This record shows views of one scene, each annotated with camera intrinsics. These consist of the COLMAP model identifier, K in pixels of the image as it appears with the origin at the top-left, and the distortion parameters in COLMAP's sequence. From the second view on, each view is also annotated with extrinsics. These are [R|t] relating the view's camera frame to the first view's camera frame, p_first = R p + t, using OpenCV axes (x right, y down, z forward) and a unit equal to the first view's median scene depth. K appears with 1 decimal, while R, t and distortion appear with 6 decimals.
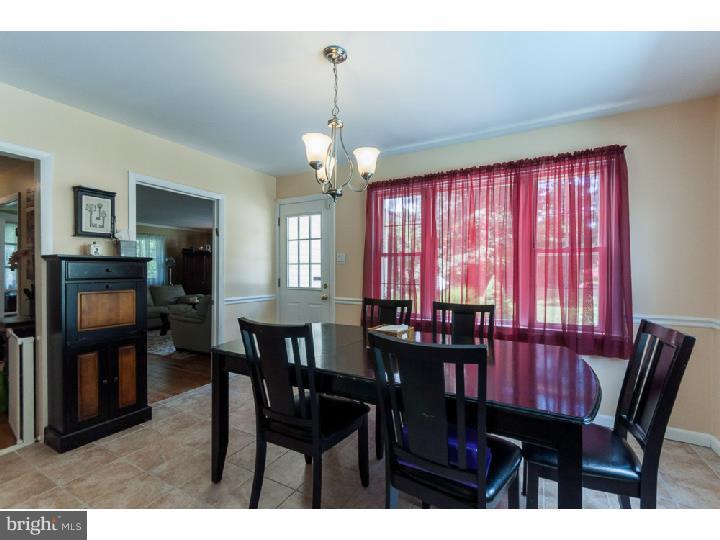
lens RADIAL K [[325.6, 0, 361.1], [0, 325.6, 273.6], [0, 0, 1]] dist [0.001637, 0.000241]
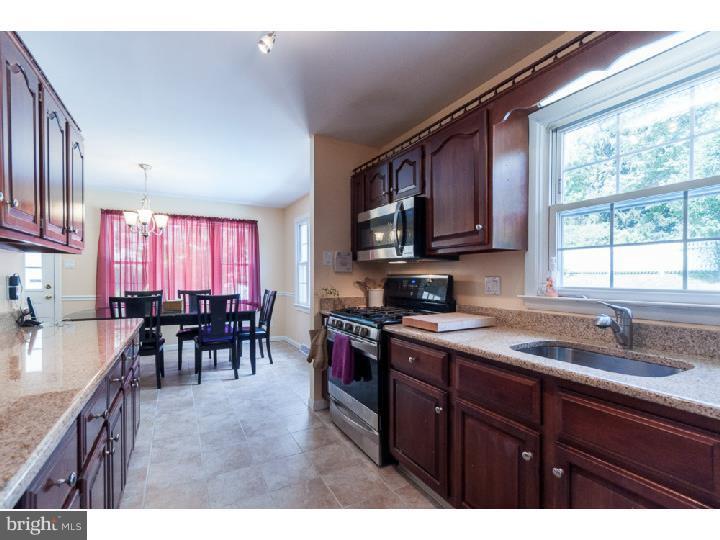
lens RADIAL K [[325.6, 0, 361.1], [0, 325.6, 273.6], [0, 0, 1]] dist [0.001637, 0.000241]
pose [[0.525026, -0.002691, 0.851082, -0.738282], [0.008735, 0.999959, -0.002227, 0.004413], [-0.851041, 0.008603, 0.525028, -0.799546]]
